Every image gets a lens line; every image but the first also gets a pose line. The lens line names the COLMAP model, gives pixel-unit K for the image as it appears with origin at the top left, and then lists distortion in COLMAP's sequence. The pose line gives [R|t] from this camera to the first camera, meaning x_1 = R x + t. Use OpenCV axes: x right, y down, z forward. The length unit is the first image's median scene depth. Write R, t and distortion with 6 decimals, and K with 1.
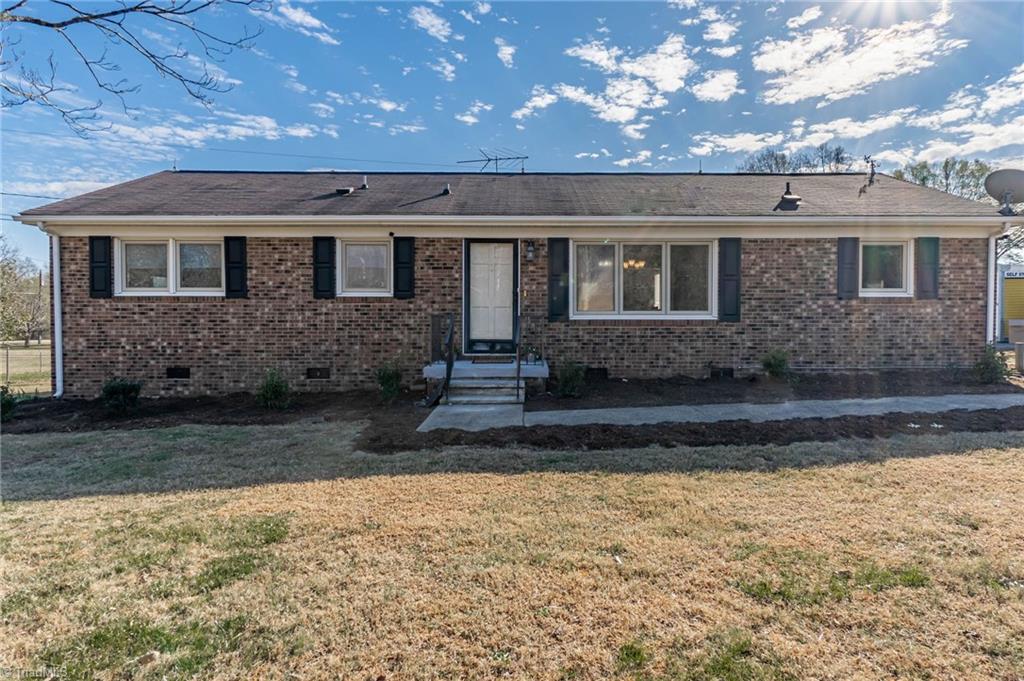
lens RADIAL K [[528.3, 0, 537.4], [0, 528.3, 325.1], [0, 0, 1]] dist [0.001354, 0.000444]
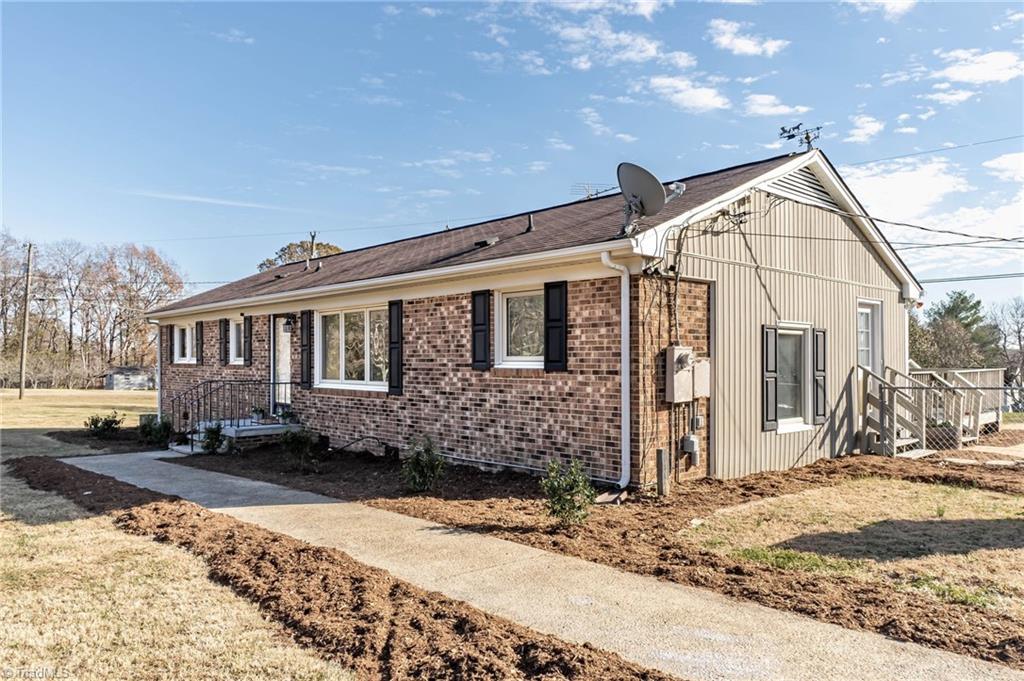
lens RADIAL K [[733.8, 0, 515.1], [0, 733.8, 349.2], [0, 0, 1]] dist [-0.007011, -0.000388]
pose [[0.663127, -0.010377, -0.748435, 1.416500], [-0.014615, 0.999534, -0.026807, -0.052919], [0.748364, 0.028715, 0.662667, 0.334338]]
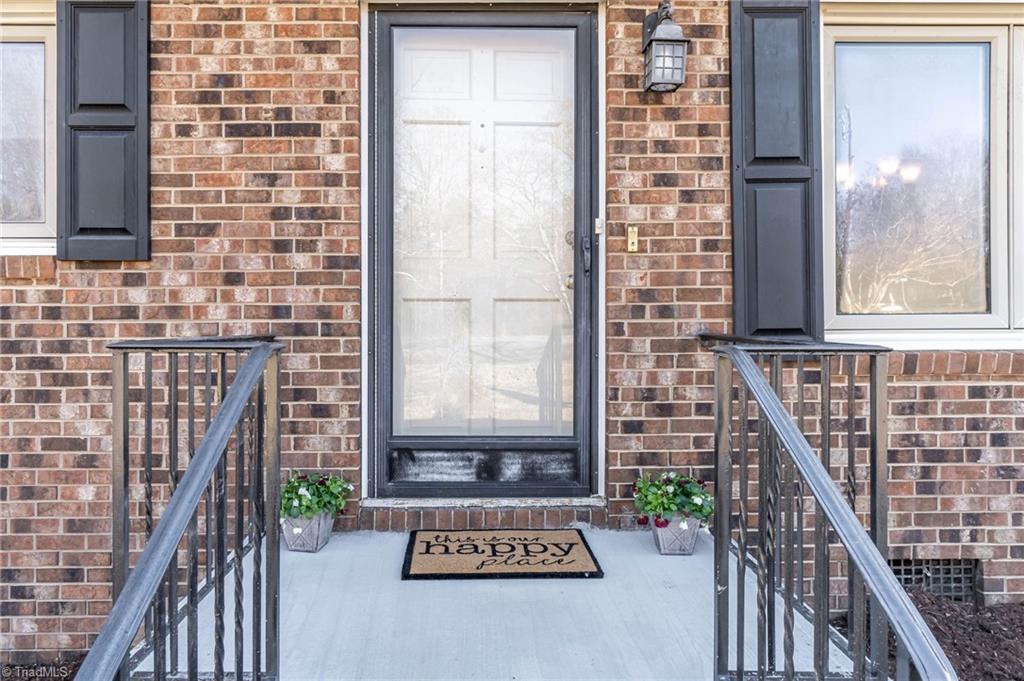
lens RADIAL K [[648.4, 0, 509.1], [0, 648.4, 332.3], [0, 0, 1]] dist [-0.007295, 0.000195]
pose [[0.999992, -0.004032, 0.000511, -0.076696], [0.004041, 0.999831, -0.017939, -0.014474], [-0.000439, 0.017941, 0.999839, 0.713630]]
